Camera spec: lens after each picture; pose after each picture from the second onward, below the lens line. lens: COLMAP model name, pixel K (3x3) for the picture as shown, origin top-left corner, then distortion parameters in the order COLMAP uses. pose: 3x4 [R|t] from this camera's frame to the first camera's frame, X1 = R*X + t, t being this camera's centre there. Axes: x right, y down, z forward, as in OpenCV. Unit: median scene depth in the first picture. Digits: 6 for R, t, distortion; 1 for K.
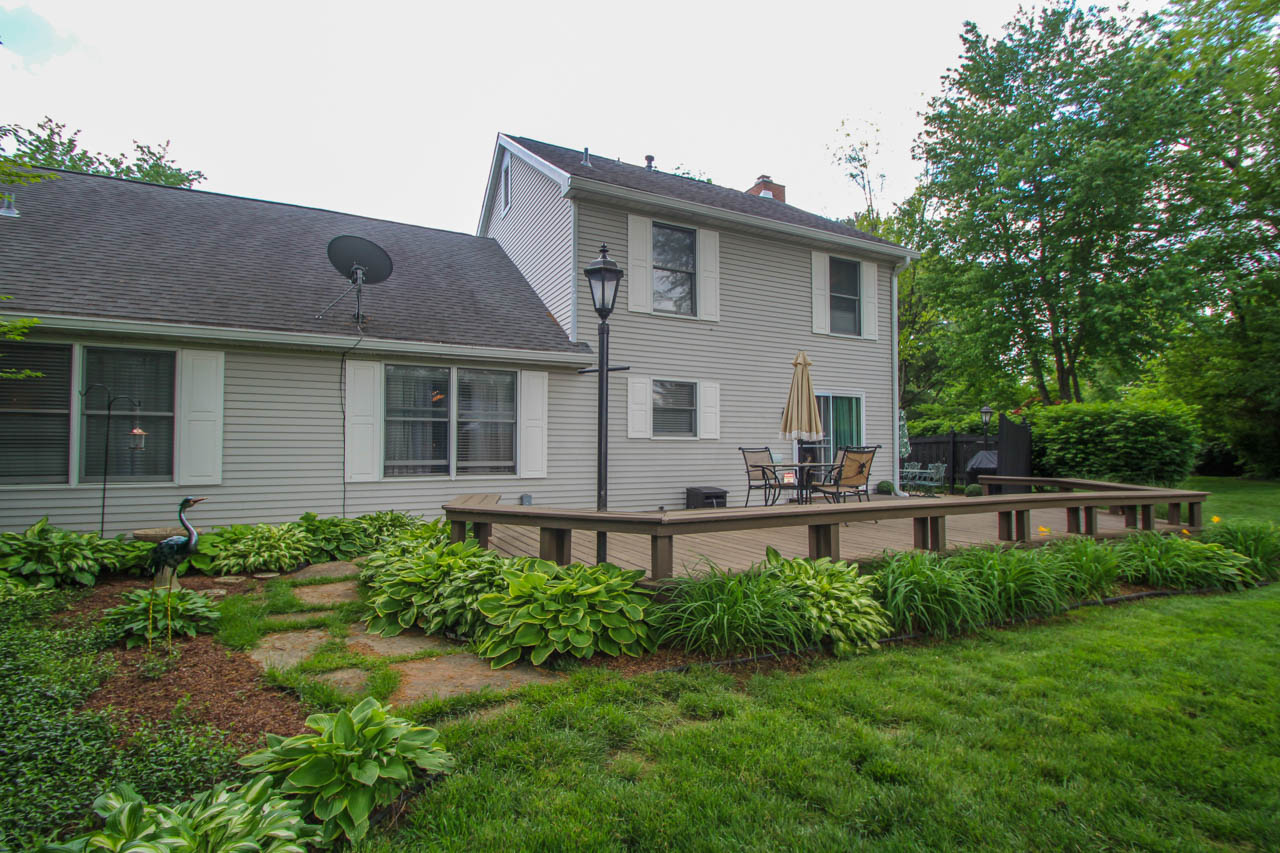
lens RADIAL K [[601.5, 0, 645.9], [0, 601.5, 434.2], [0, 0, 1]] dist [-0.000953, -0.000734]
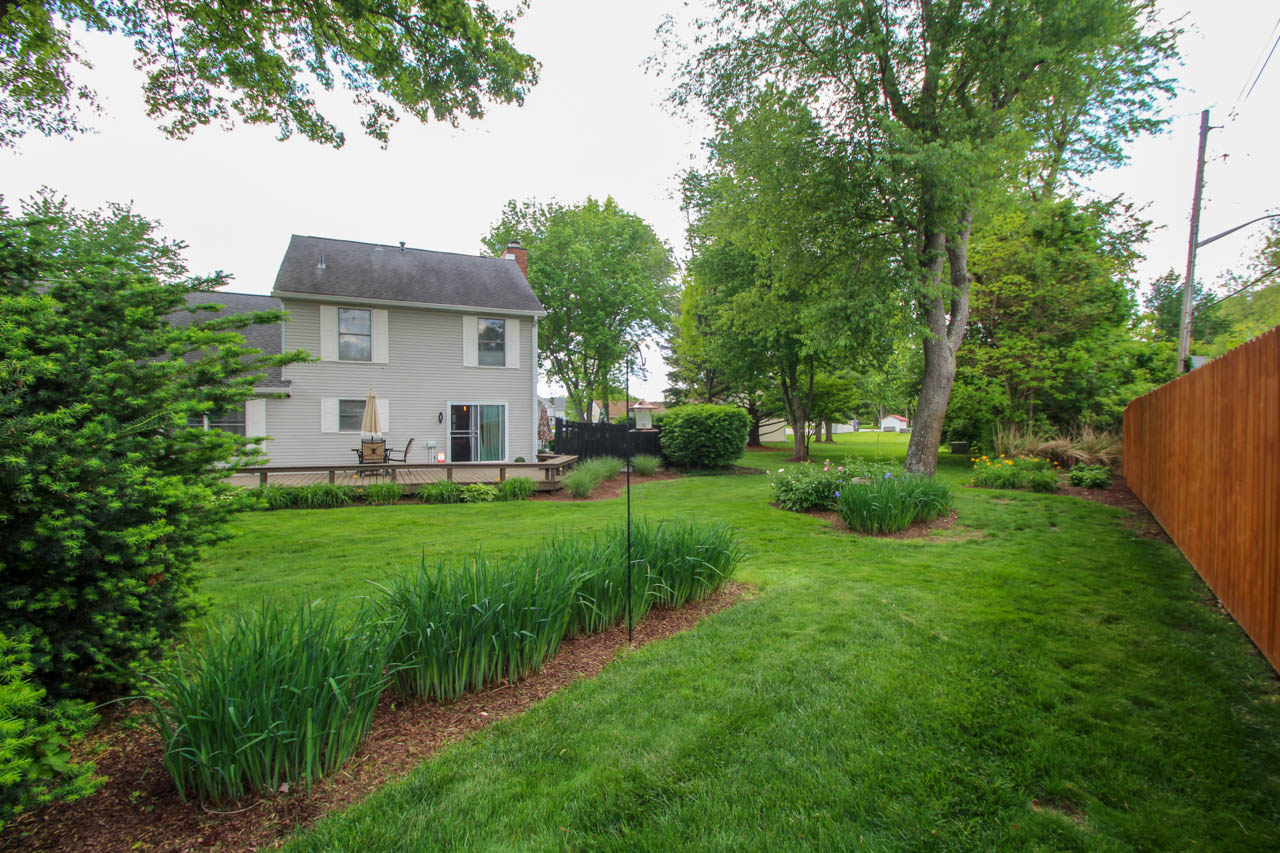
lens RADIAL K [[601.5, 0, 645.9], [0, 601.5, 434.2], [0, 0, 1]] dist [-0.000953, -0.000734]
pose [[0.998860, -0.003064, -0.047631, 0.832361], [0.004913, 0.999236, 0.038762, -0.044801], [0.047476, -0.038952, 0.998113, -0.596431]]
